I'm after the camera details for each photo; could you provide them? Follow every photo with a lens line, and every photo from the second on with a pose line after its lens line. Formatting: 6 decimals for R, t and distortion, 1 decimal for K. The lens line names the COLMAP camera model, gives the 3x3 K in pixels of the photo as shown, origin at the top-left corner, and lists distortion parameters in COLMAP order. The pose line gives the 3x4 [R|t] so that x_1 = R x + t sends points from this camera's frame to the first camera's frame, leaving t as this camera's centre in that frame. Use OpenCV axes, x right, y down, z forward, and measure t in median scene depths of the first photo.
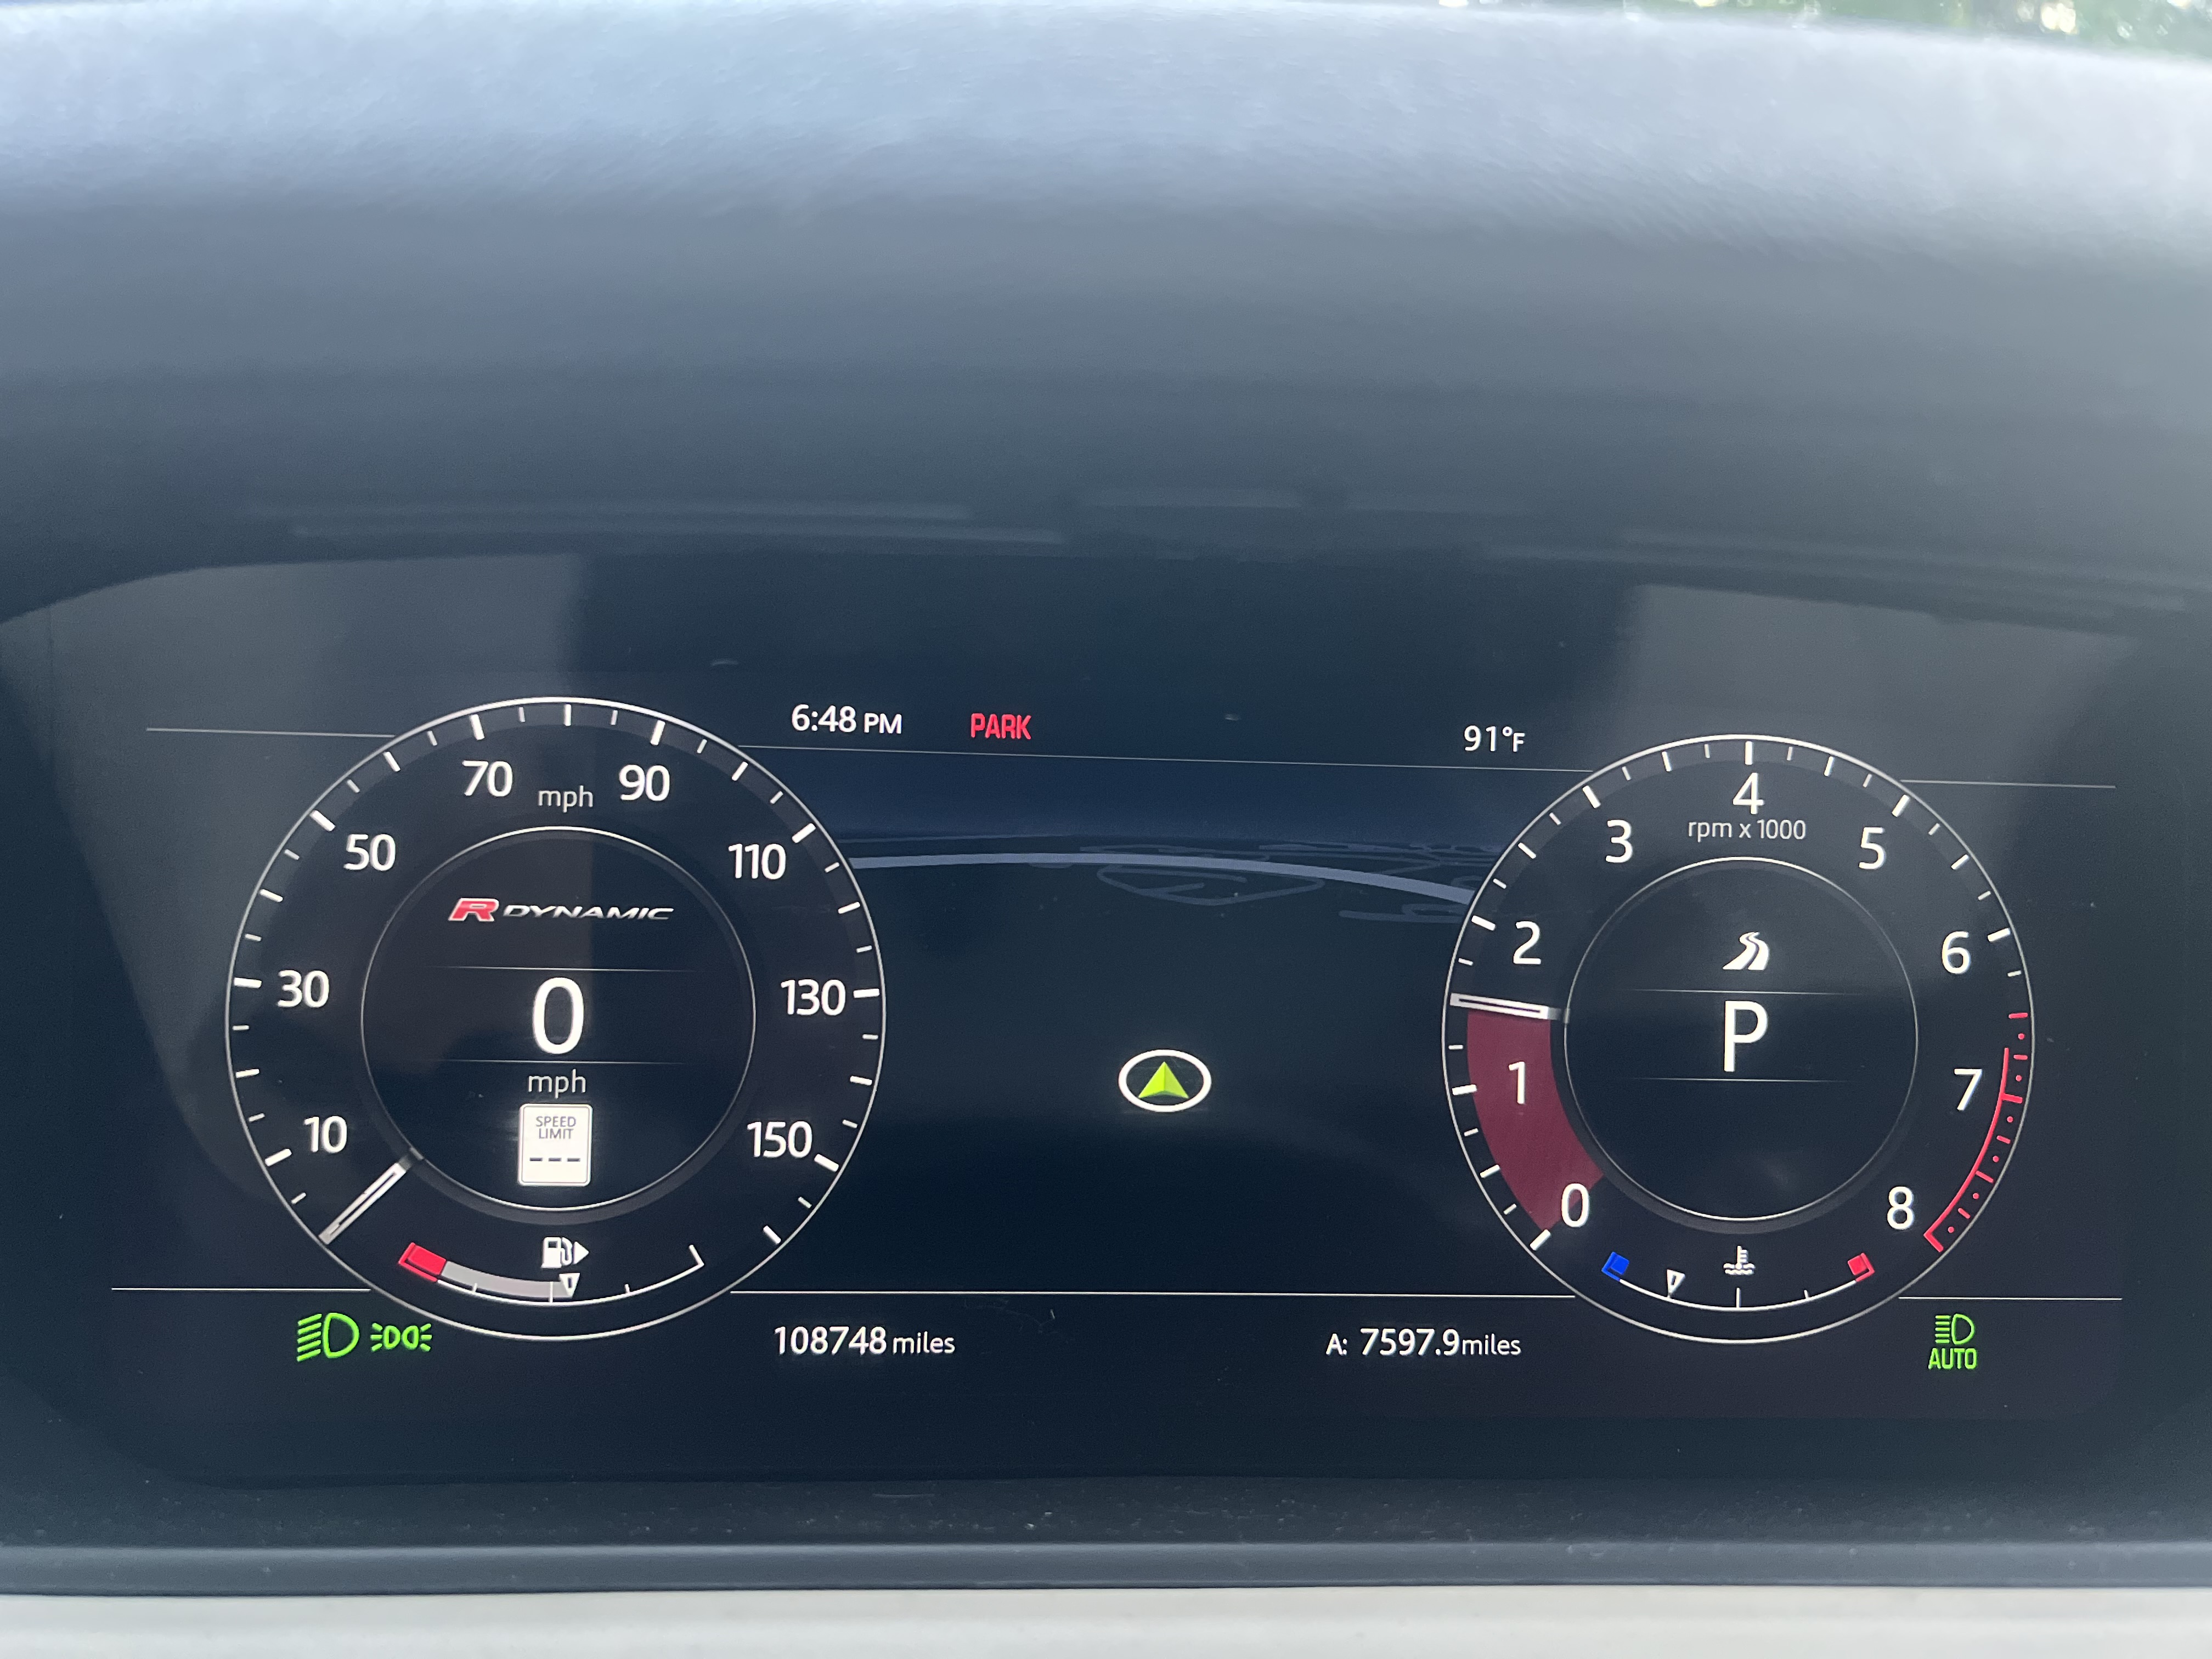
lens RADIAL K [[1673.1, 0, 1102.8], [0, 1673.1, 829.4], [0, 0, 1]] dist [0.037364, -0.055041]
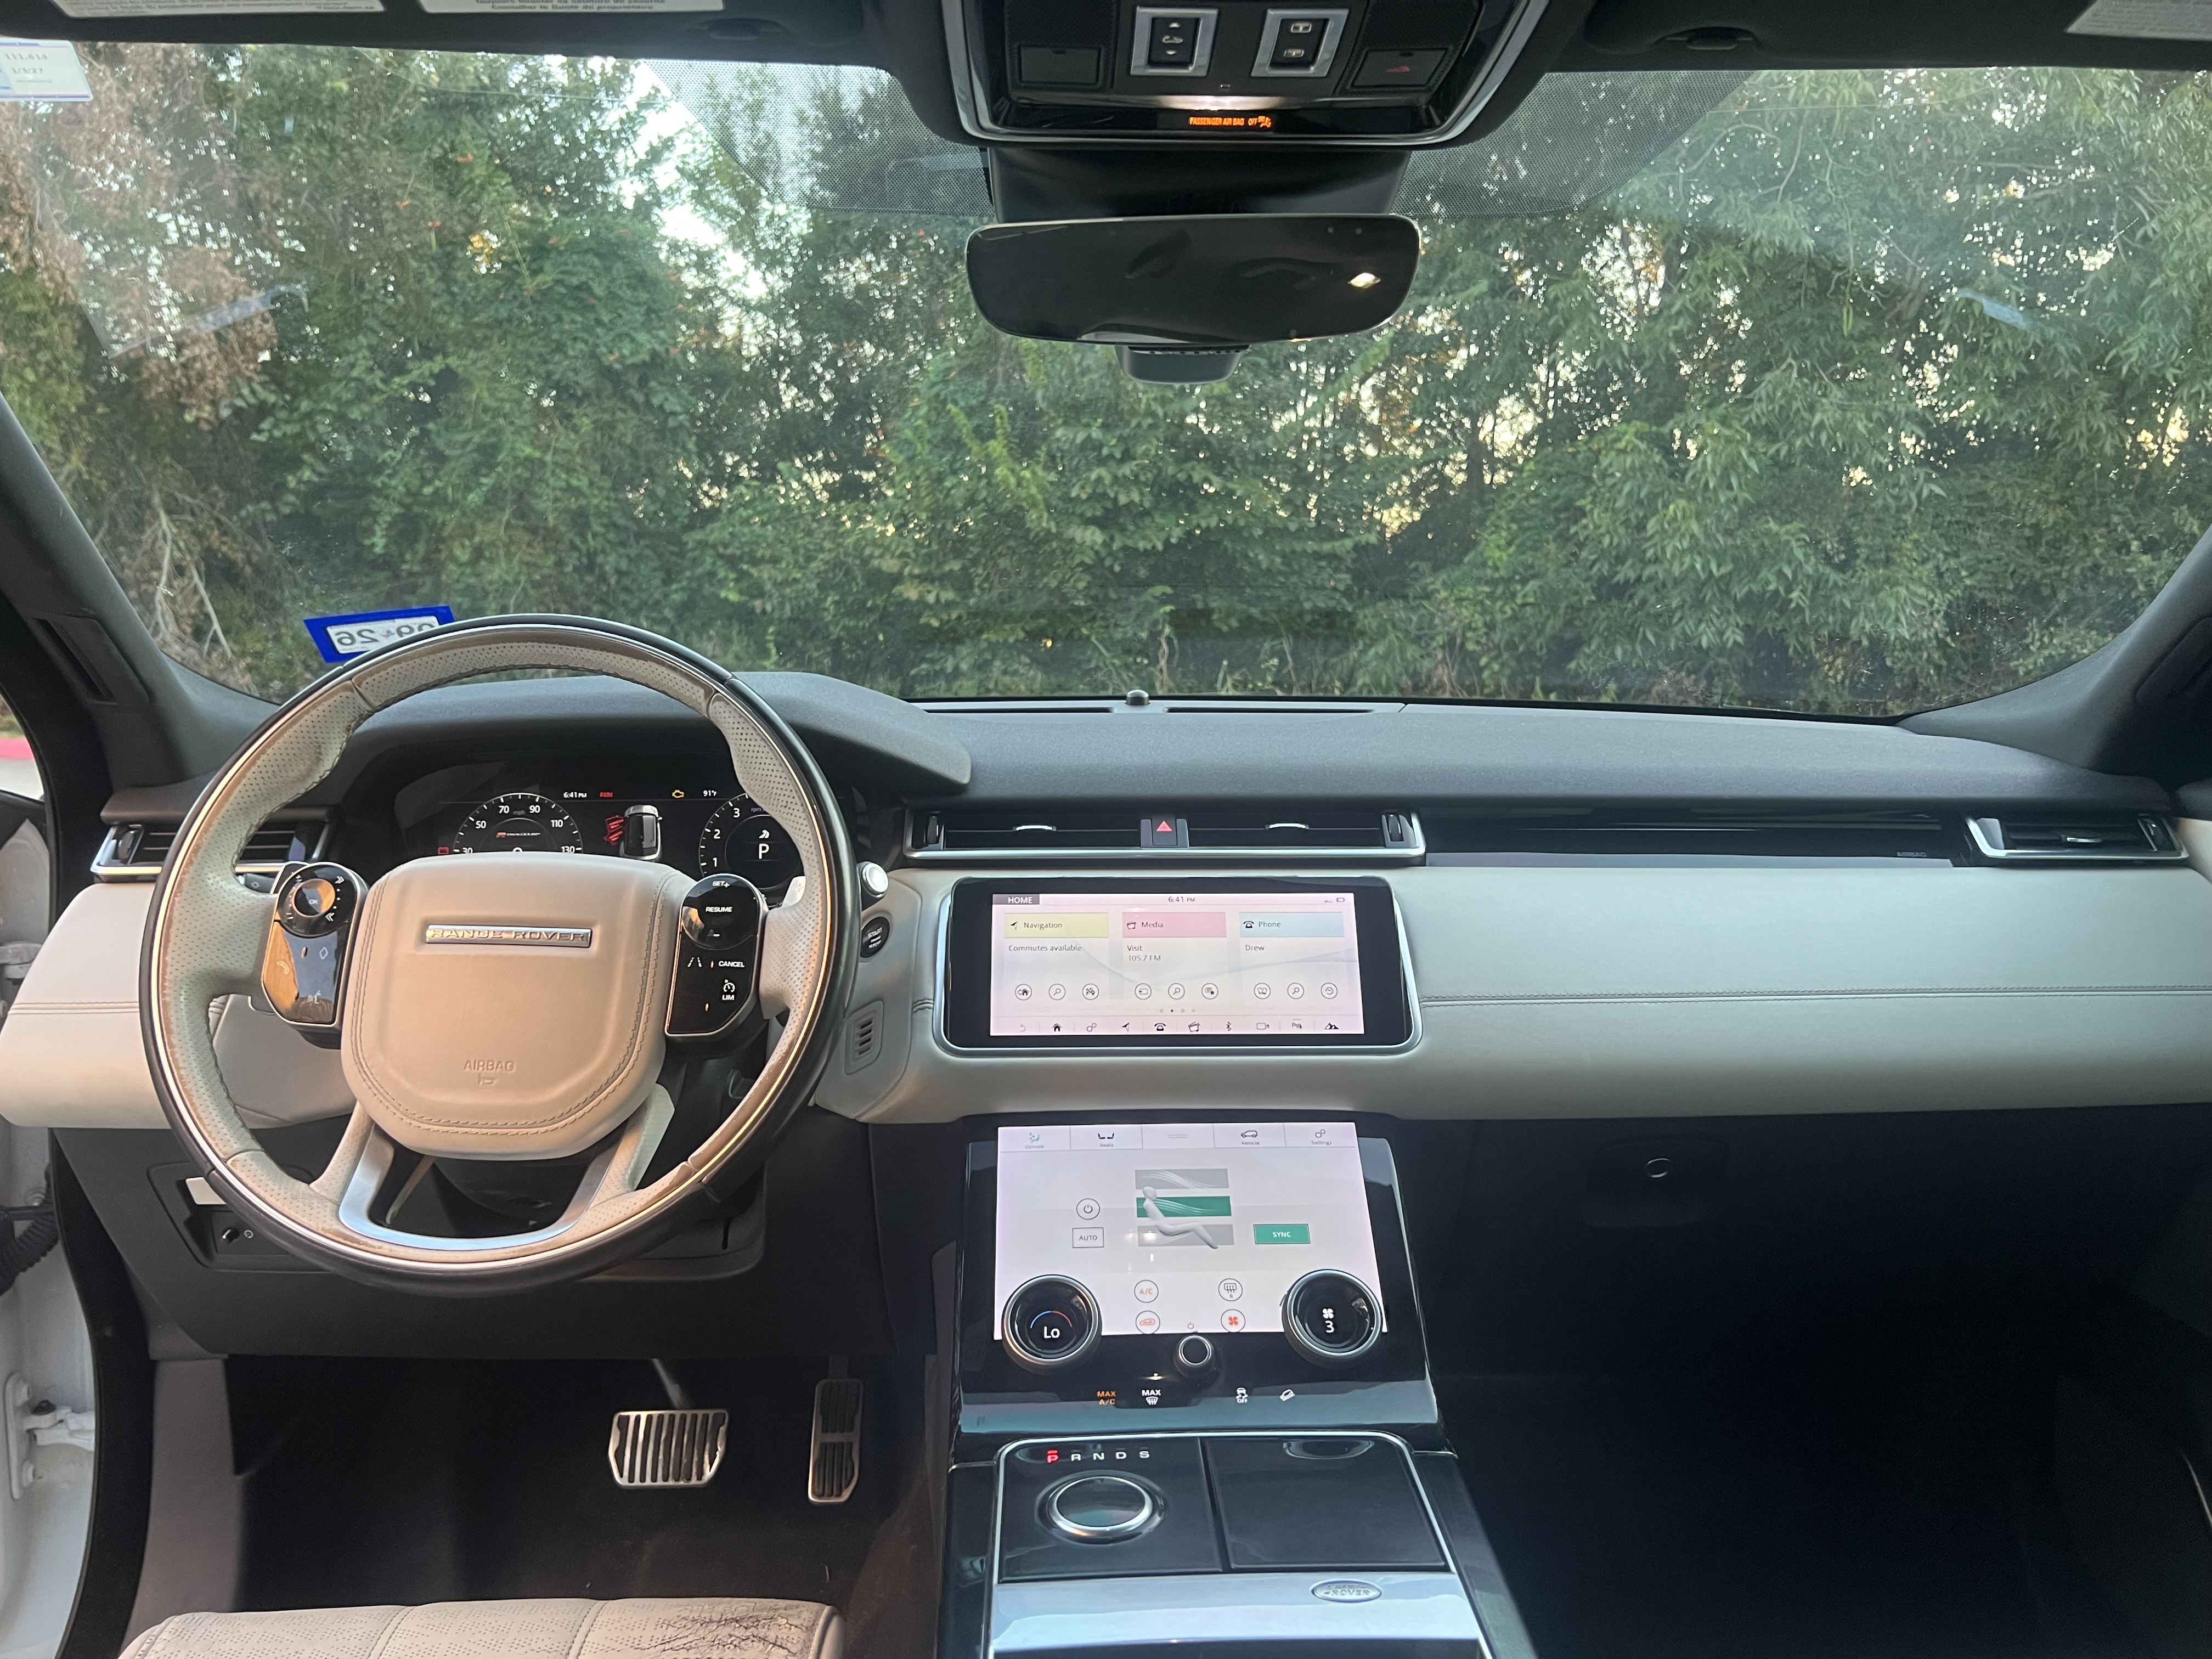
lens RADIAL K [[1673.1, 0, 1128.7], [0, 1673.1, 833.5], [0, 0, 1]] dist [0.037364, -0.055041]
pose [[0.998557, -0.053692, -0.000503, 1.499405], [0.052608, 0.980185, -0.190971, 1.094670], [0.010746, 0.190669, 0.981595, -3.897694]]
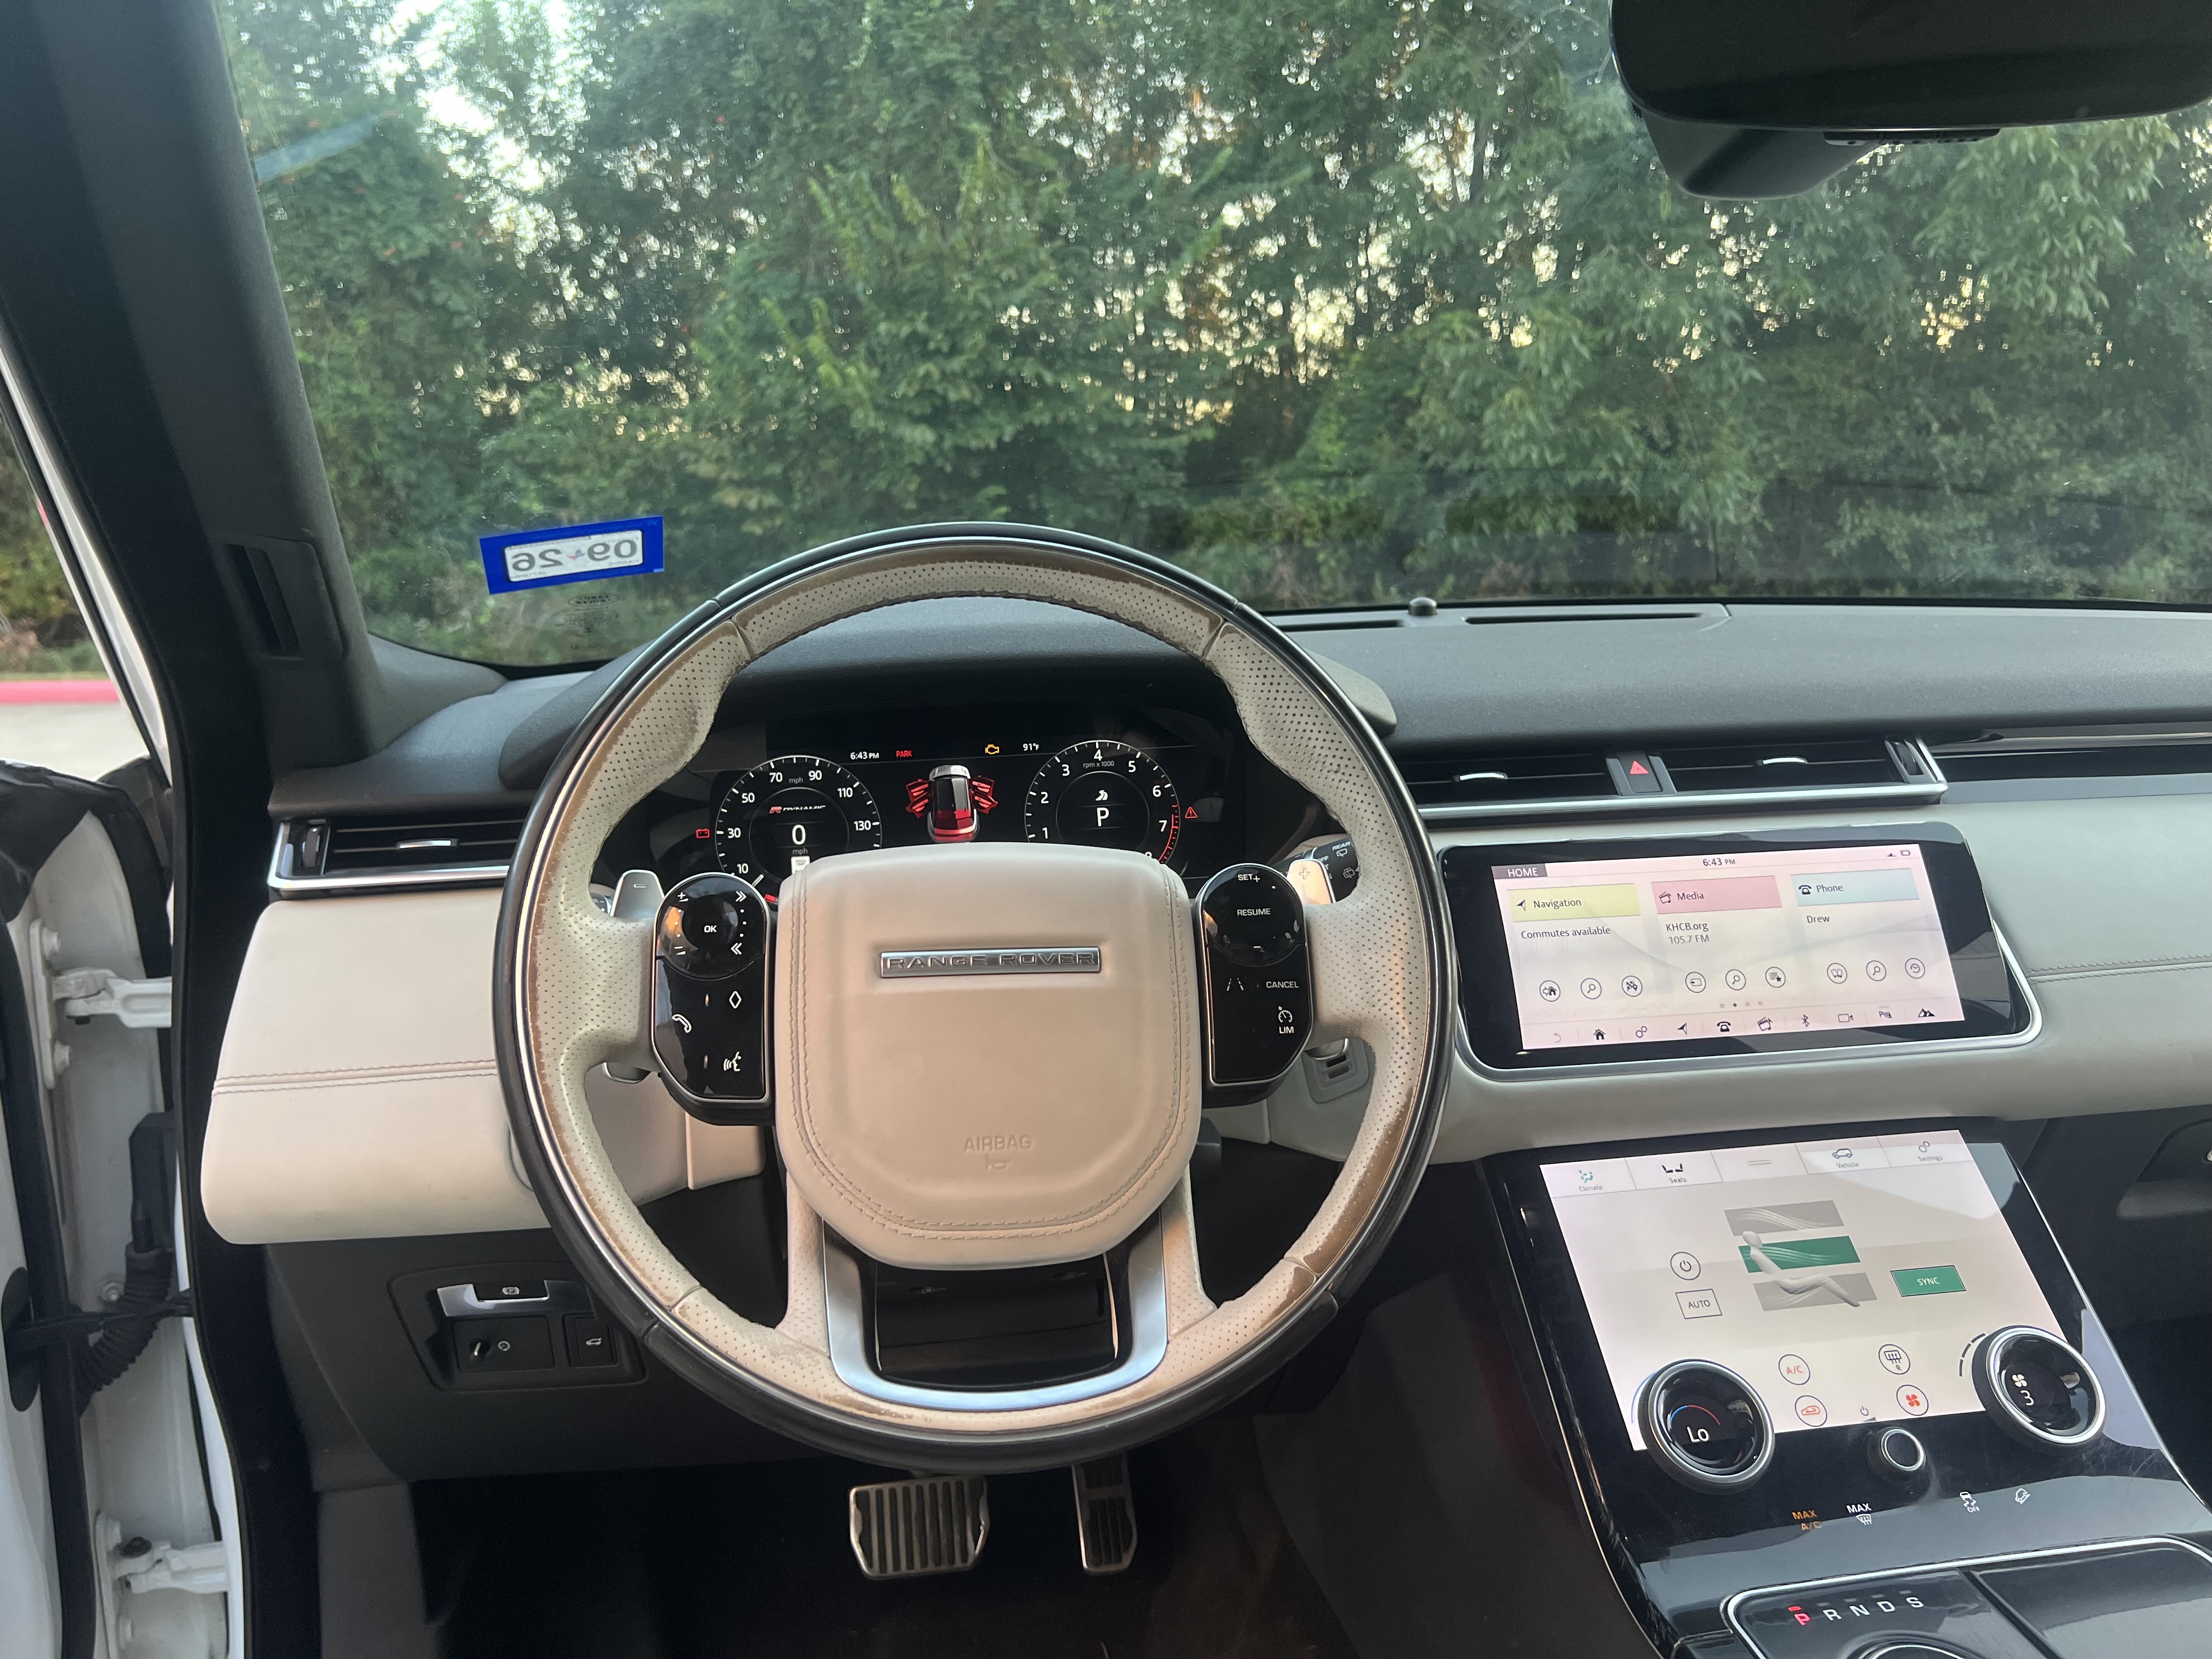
lens RADIAL K [[1673.1, 0, 1093.9], [0, 1673.1, 821.4], [0, 0, 1]] dist [0.037364, -0.055041]
pose [[0.990550, -0.095676, 0.098274, -0.019692], [0.108383, 0.985122, -0.133368, 0.672344], [-0.084051, 0.142758, 0.986182, -2.912225]]
